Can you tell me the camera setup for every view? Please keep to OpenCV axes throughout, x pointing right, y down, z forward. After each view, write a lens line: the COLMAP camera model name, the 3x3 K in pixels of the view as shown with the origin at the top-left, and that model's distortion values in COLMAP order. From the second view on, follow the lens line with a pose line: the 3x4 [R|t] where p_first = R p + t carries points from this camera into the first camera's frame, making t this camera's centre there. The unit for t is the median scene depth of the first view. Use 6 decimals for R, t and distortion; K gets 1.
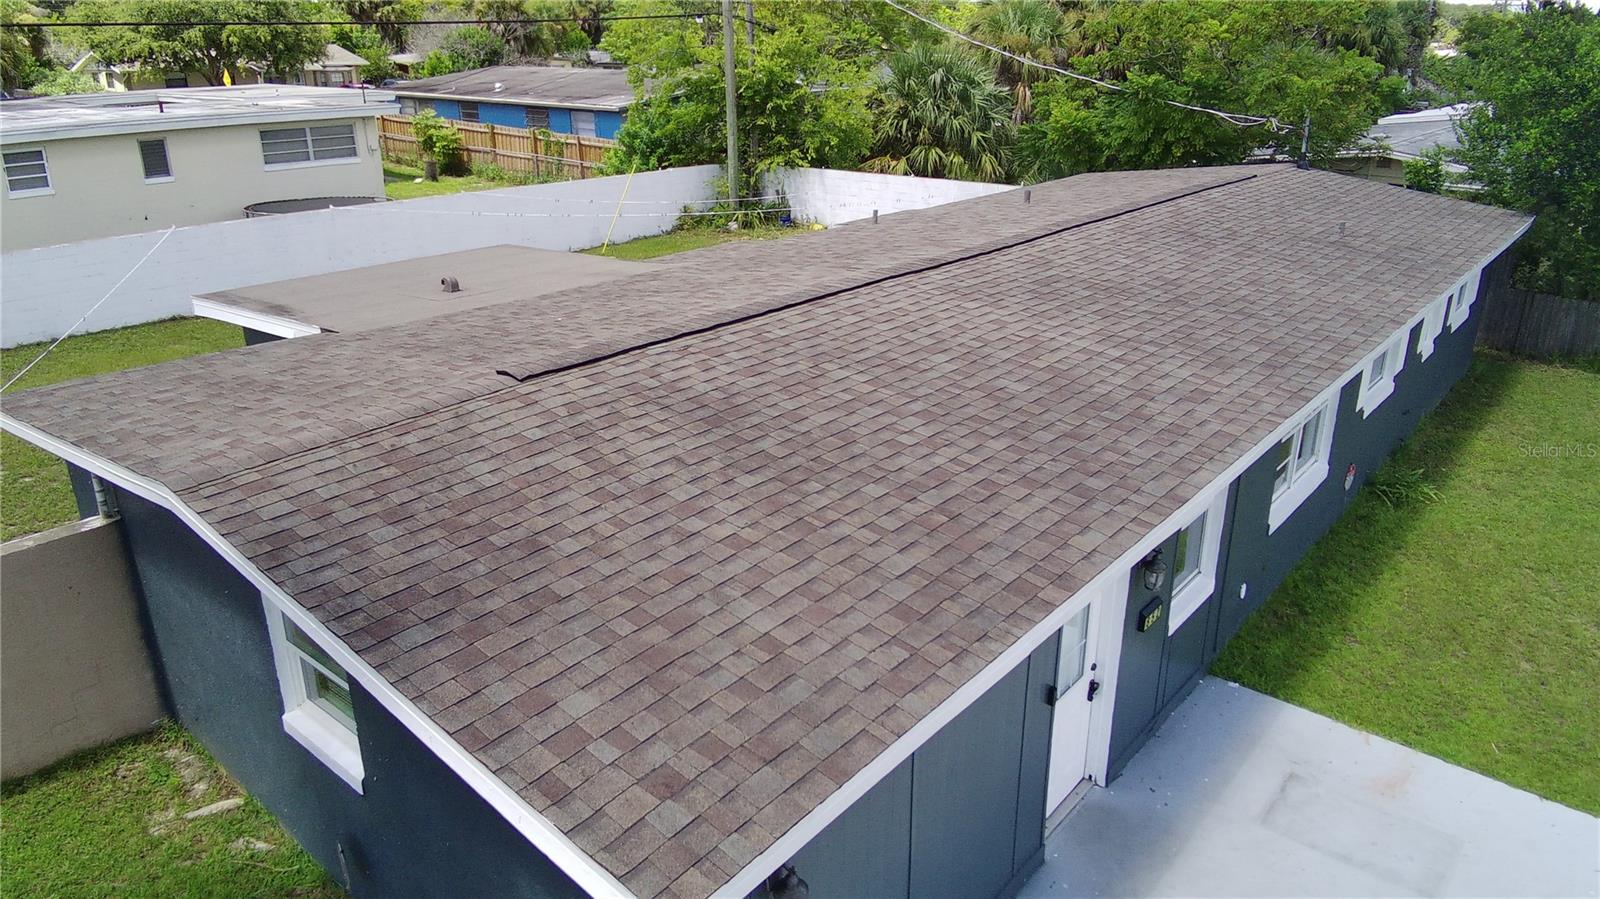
lens RADIAL K [[1075.3, 0, 800.8], [0, 1075.3, 428.6], [0, 0, 1]] dist [0.074907, -0.144338]
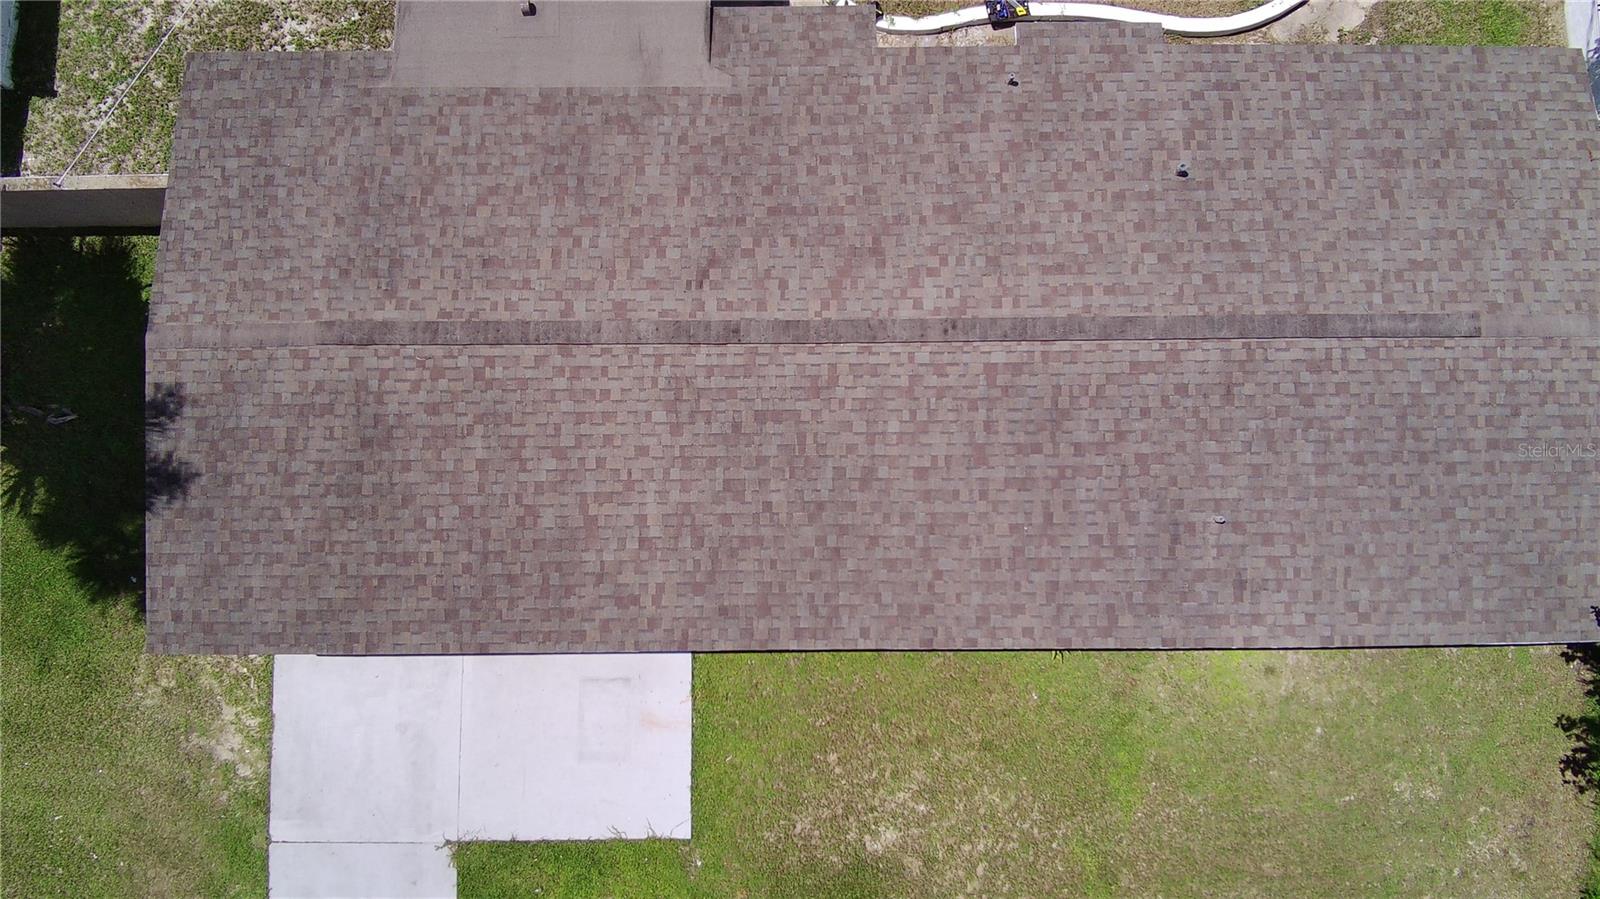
lens RADIAL K [[1075.3, 0, 800.8], [0, 1075.3, 428.6], [0, 0, 1]] dist [0.074907, -0.144338]
pose [[0.651441, 0.751705, -0.102782, 0.571845], [-0.249745, 0.340383, 0.906514, -1.865022], [0.716416, -0.564871, 0.409474, 0.750974]]
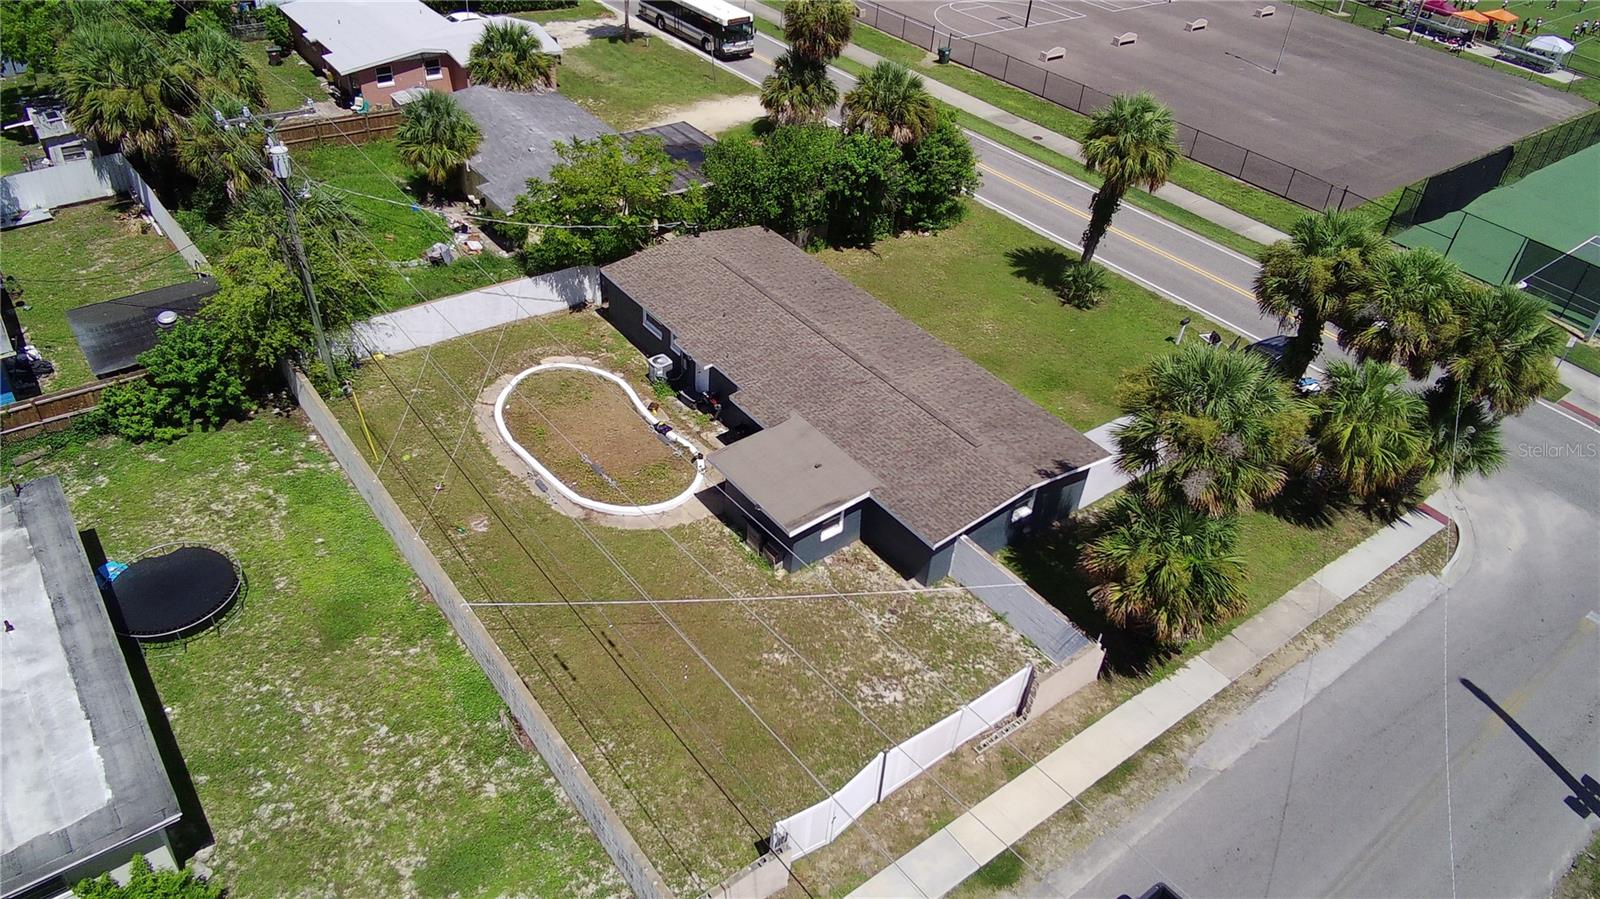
lens RADIAL K [[1075.3, 0, 800.8], [0, 1075.3, 428.6], [0, 0, 1]] dist [0.074907, -0.144338]
pose [[0.199803, -0.563007, 0.801936, -4.066936], [0.250807, 0.820560, 0.513593, -2.638073], [-0.947193, 0.098514, 0.305156, 0.327603]]
